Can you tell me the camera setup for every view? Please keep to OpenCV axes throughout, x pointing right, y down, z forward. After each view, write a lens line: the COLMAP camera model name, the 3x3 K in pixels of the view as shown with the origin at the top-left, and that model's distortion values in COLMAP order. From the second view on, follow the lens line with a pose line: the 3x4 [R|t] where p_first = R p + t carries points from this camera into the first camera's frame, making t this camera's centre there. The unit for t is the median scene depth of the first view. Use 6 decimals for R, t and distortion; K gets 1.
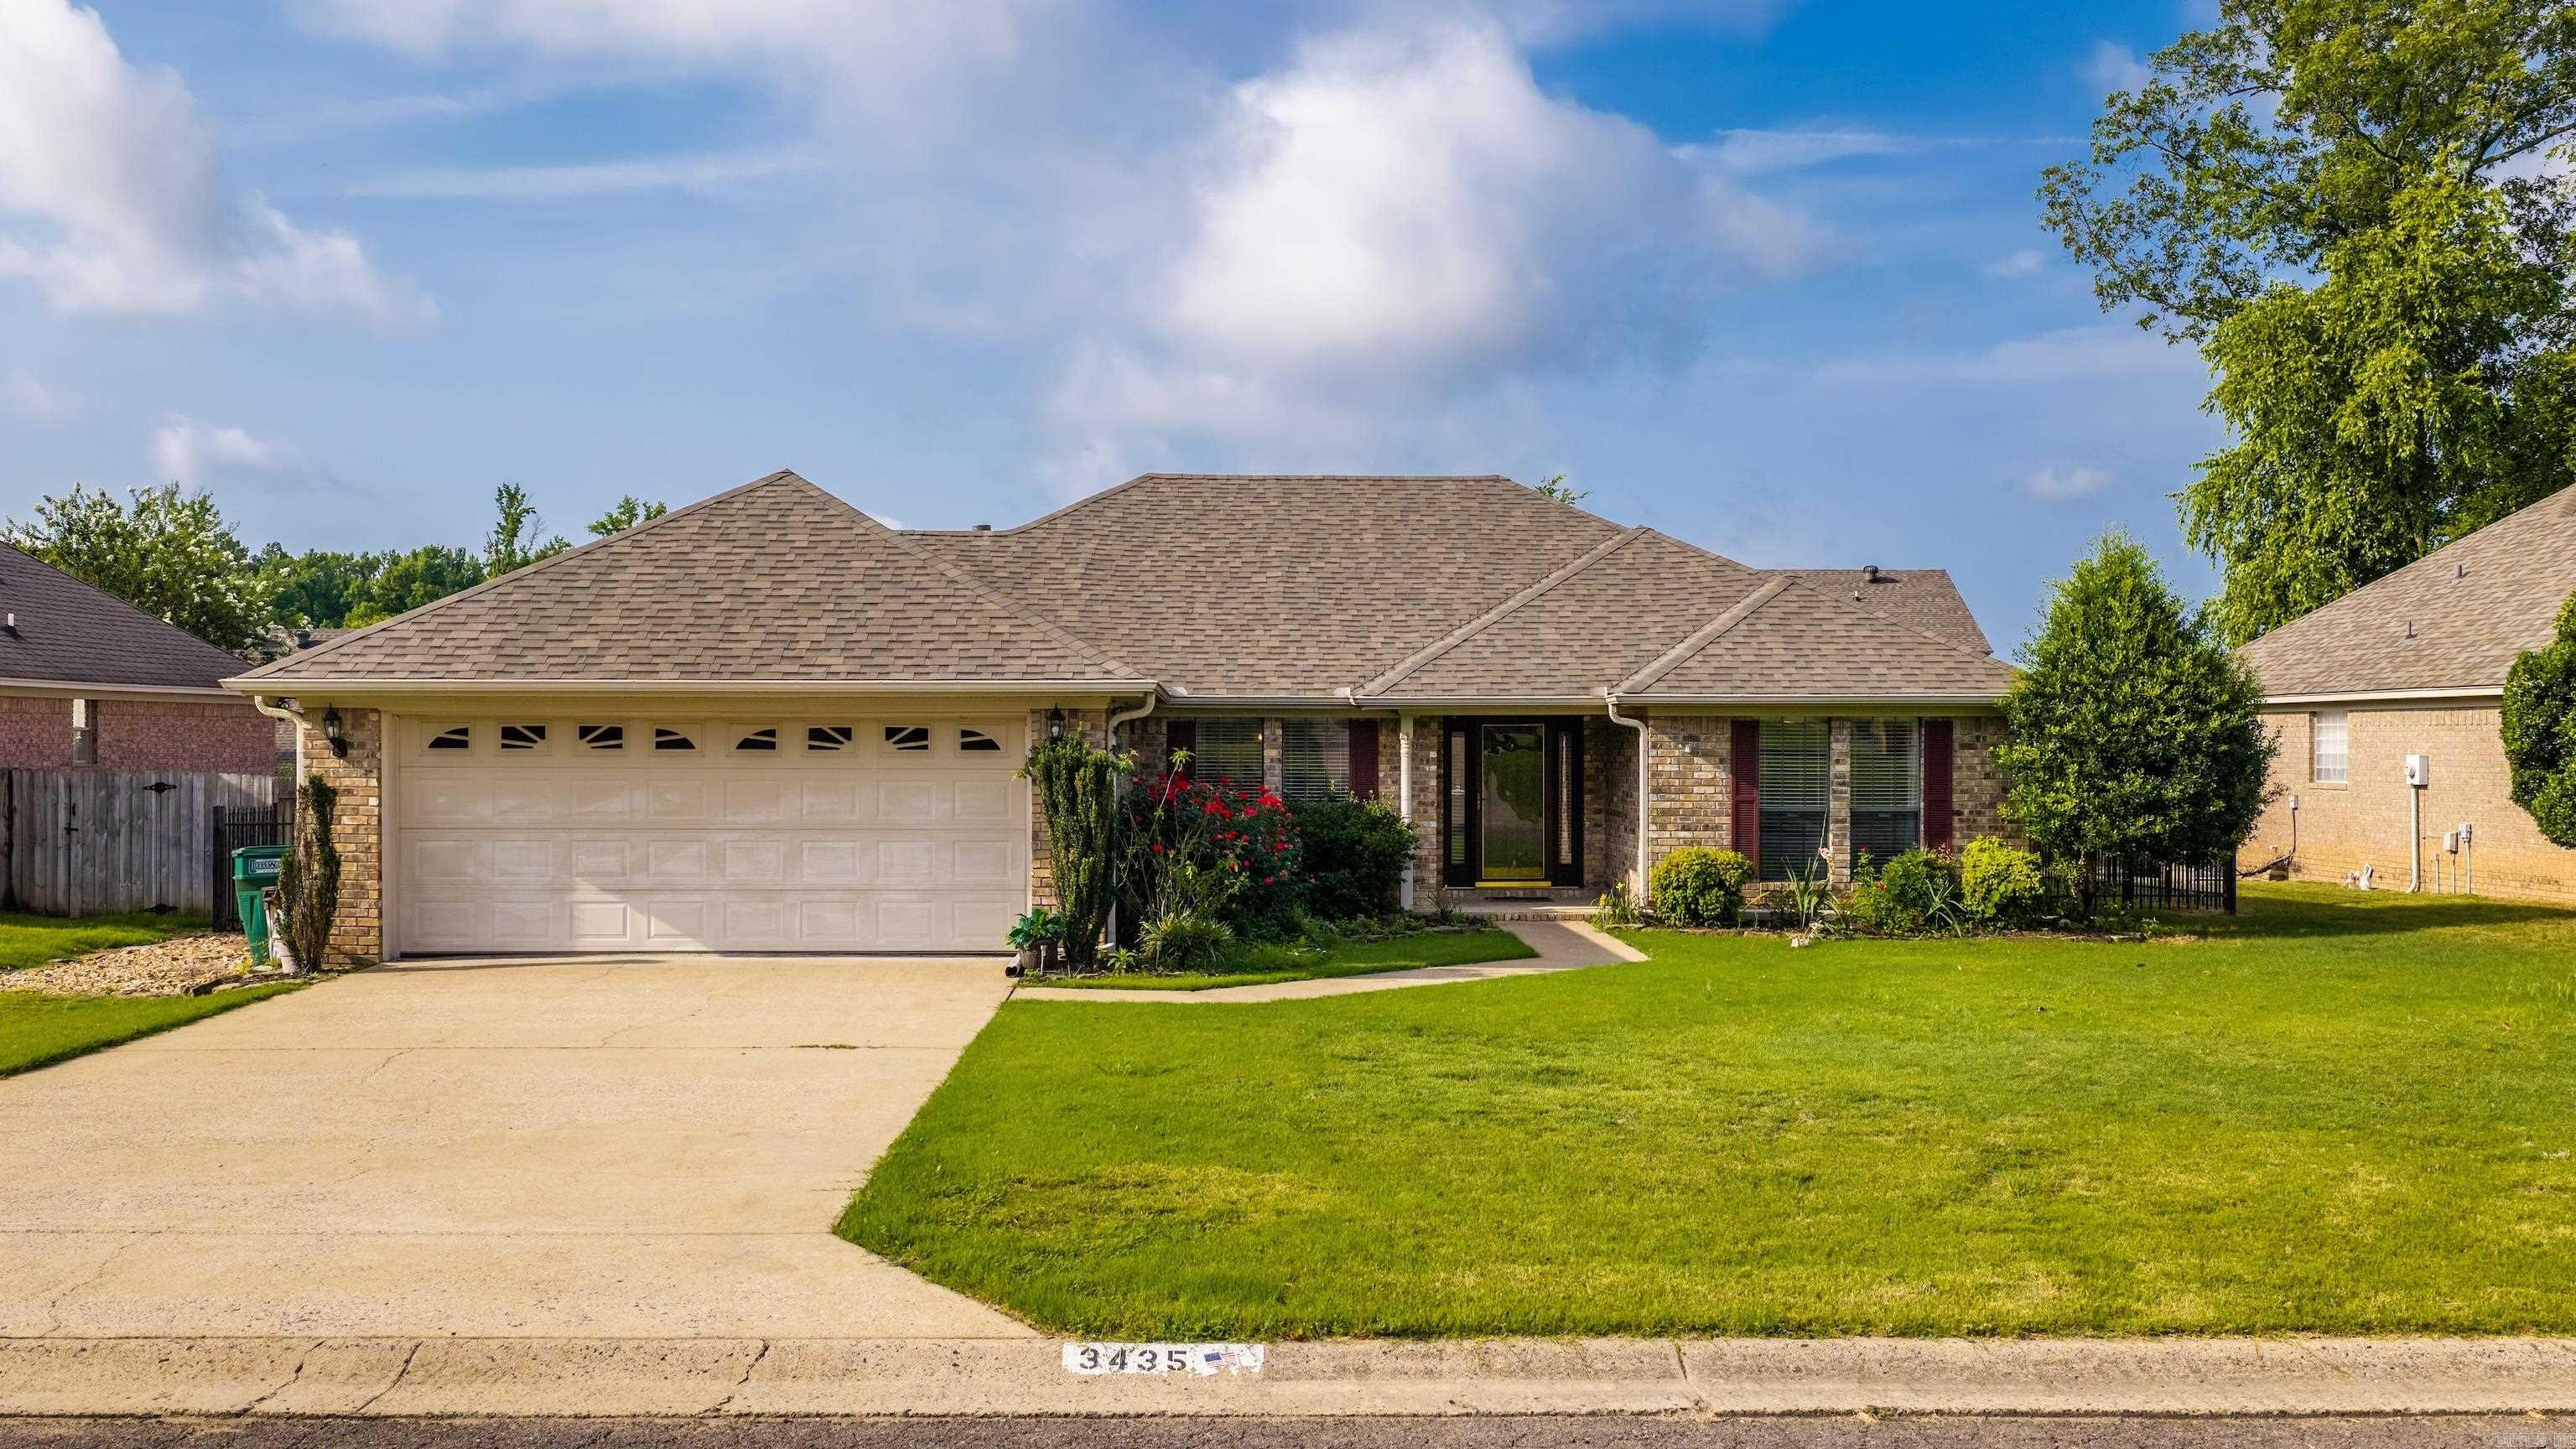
lens RADIAL K [[2166.4, 0, 1260.0], [0, 2166.4, 736.1], [0, 0, 1]] dist [0.016822, 0.002593]
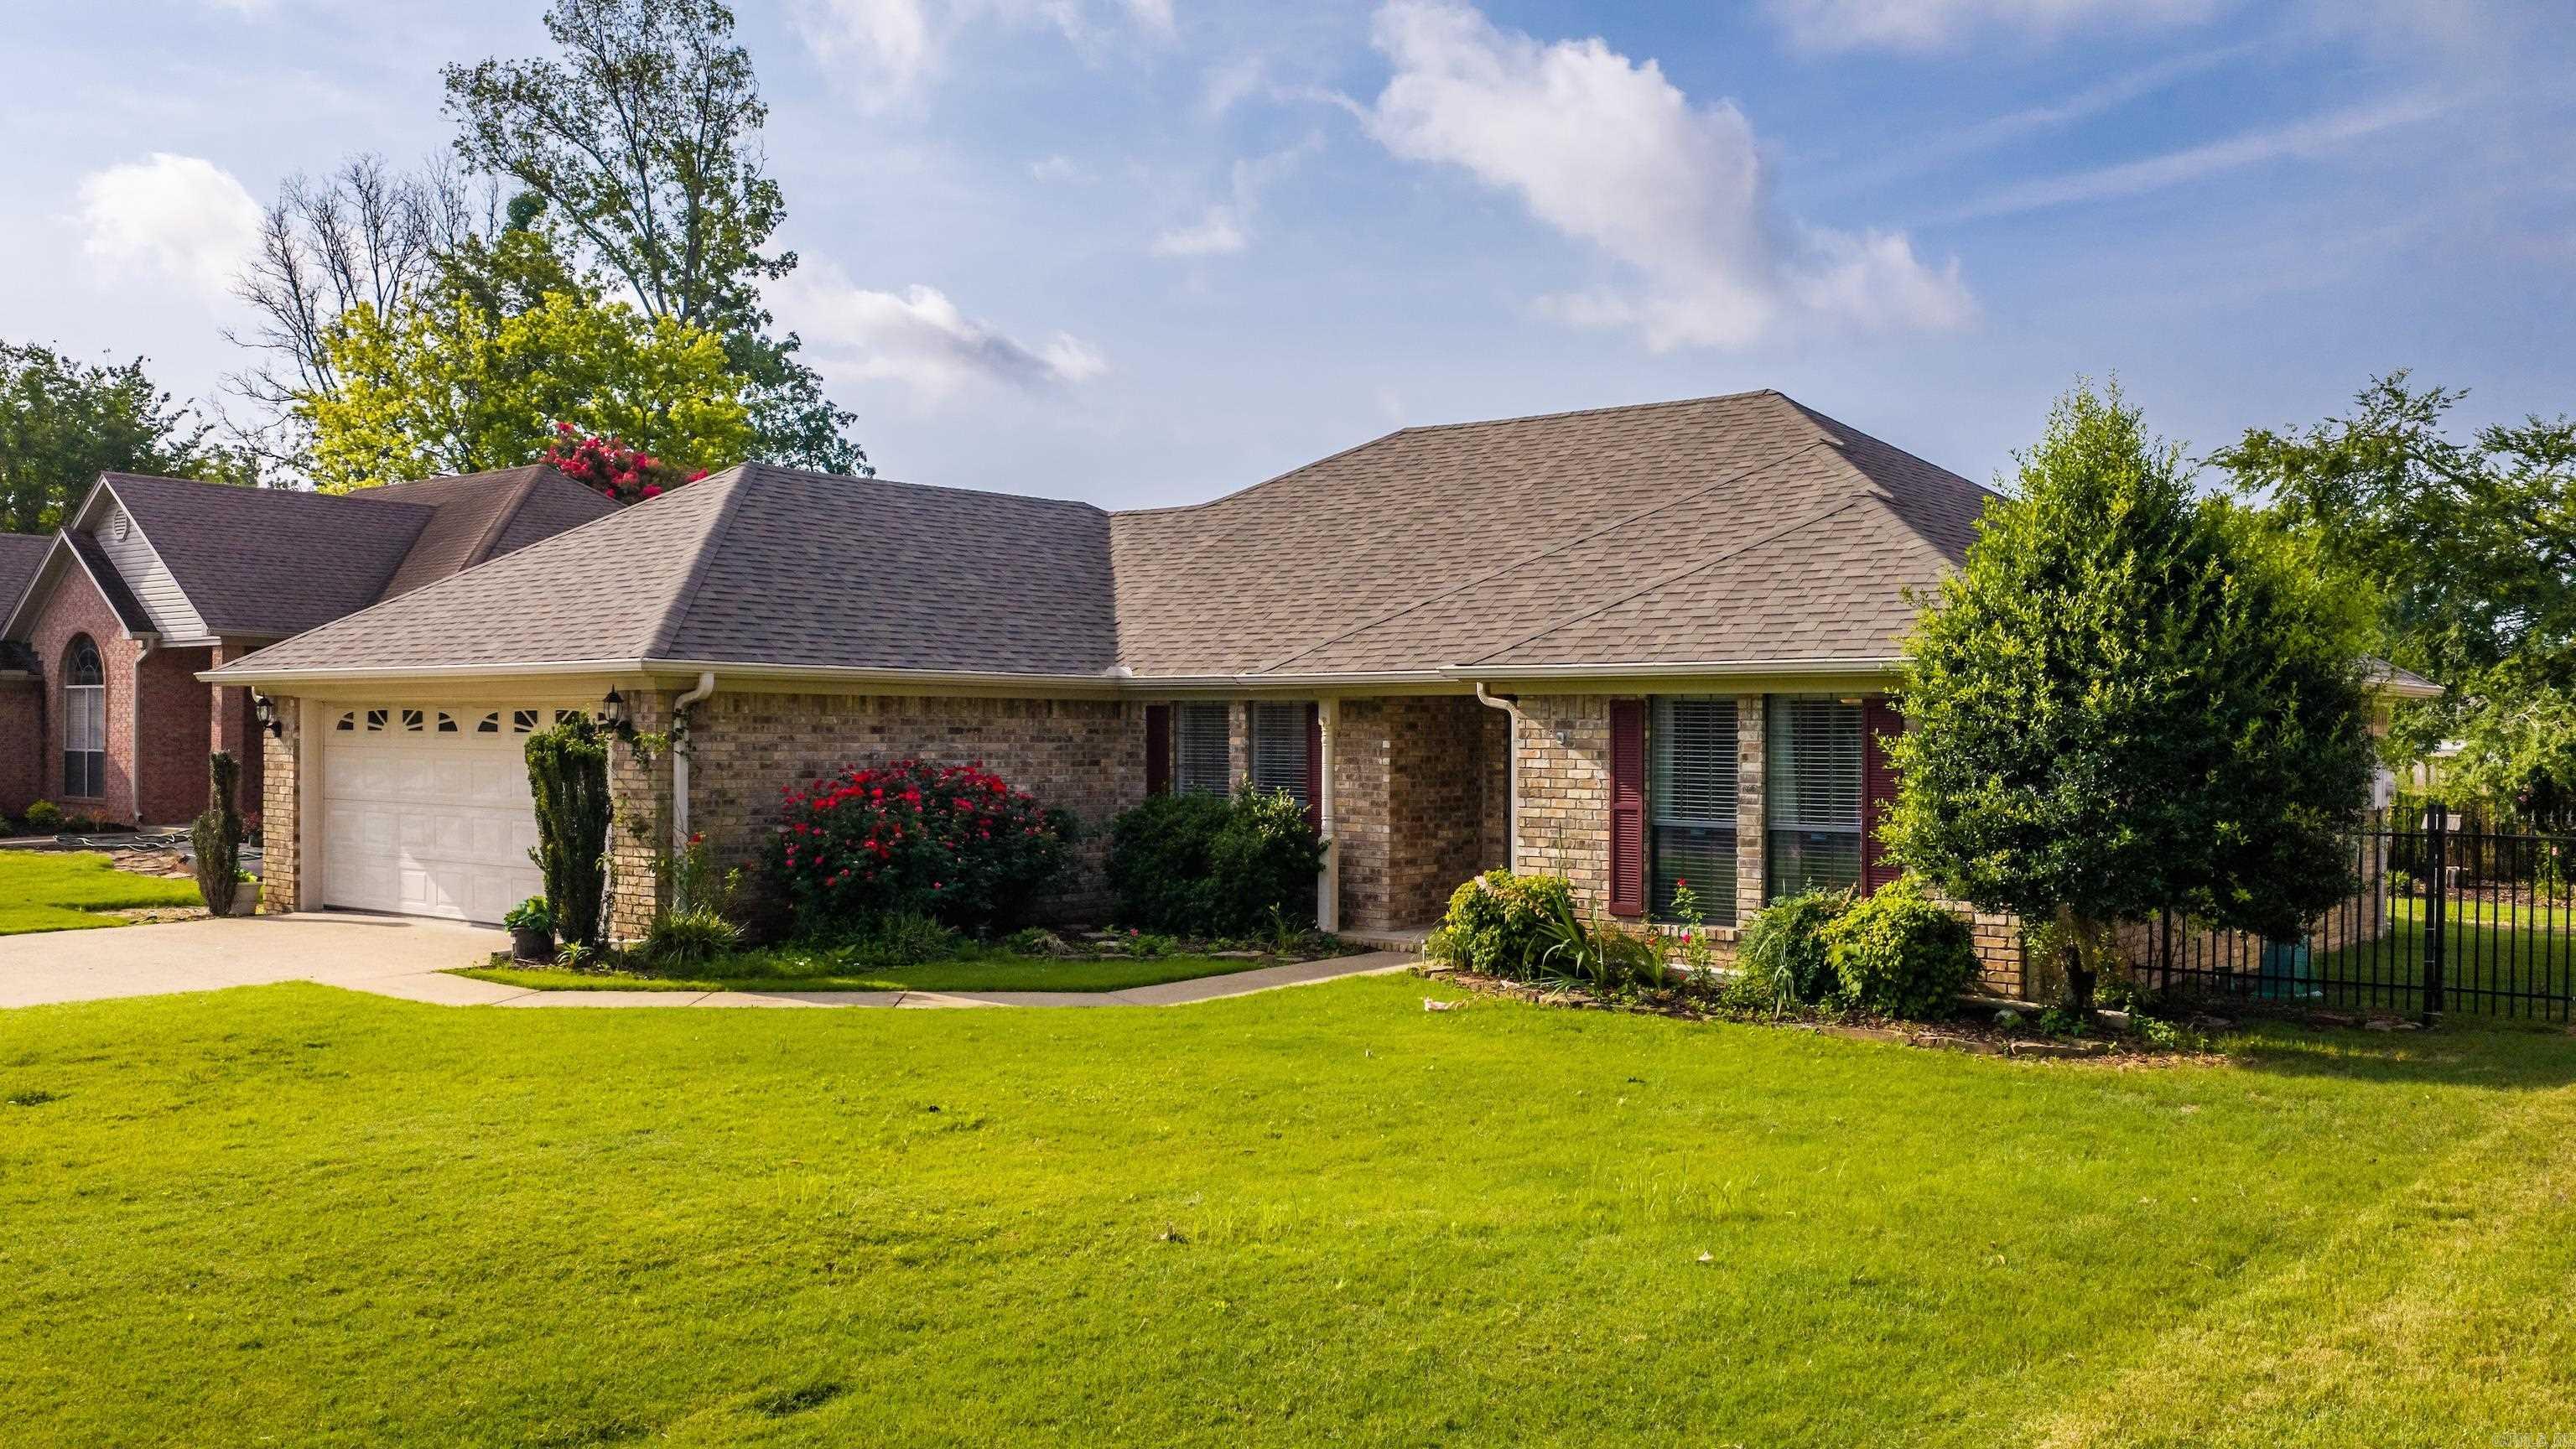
lens RADIAL K [[2133.7, 0, 1281.5], [0, 2133.7, 742.1], [0, 0, 1]] dist [0.035618, -0.076531]
pose [[0.756700, 0.006236, -0.653733, 0.606754], [-0.002997, 0.999977, 0.006070, 0.002952], [0.653756, -0.002634, 0.756701, 0.381158]]
